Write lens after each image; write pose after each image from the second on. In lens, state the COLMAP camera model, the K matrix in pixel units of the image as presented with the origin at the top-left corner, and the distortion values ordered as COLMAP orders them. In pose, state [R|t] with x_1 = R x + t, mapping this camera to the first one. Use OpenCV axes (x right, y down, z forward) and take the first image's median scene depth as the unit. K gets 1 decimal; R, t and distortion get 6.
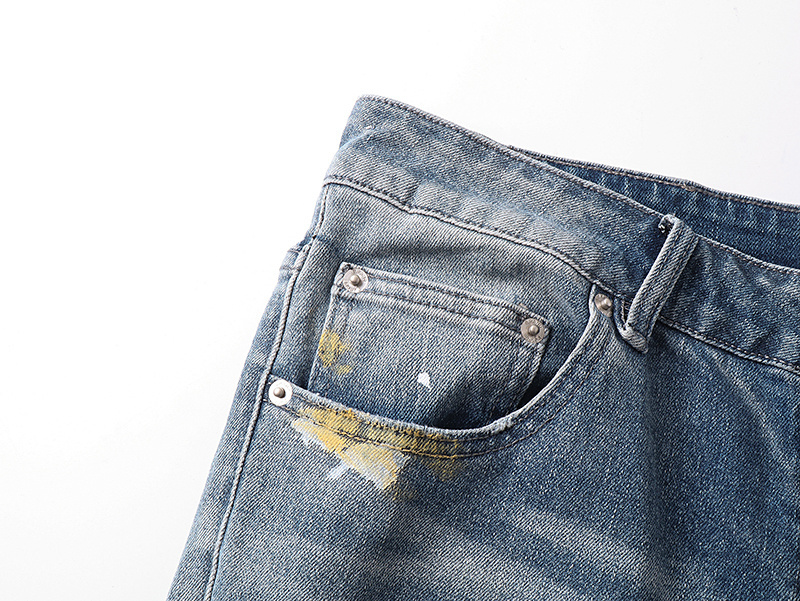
lens RADIAL K [[1098.9, 0, 400.0], [0, 1098.9, 300.5], [0, 0, 1]] dist [-0.009900, -0.024556]
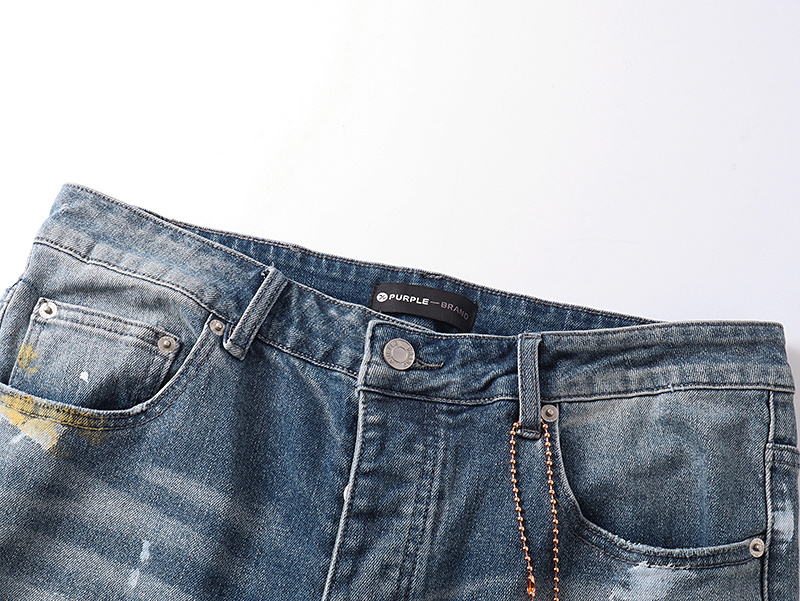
lens RADIAL K [[1098.9, 0, 400.0], [0, 1098.9, 300.5], [0, 0, 1]] dist [-0.009900, -0.024556]
pose [[0.999311, 0.008044, 0.036226, 0.372420], [-0.004641, 0.995649, -0.093064, 0.102130], [-0.036817, 0.092832, 0.995001, -0.446030]]
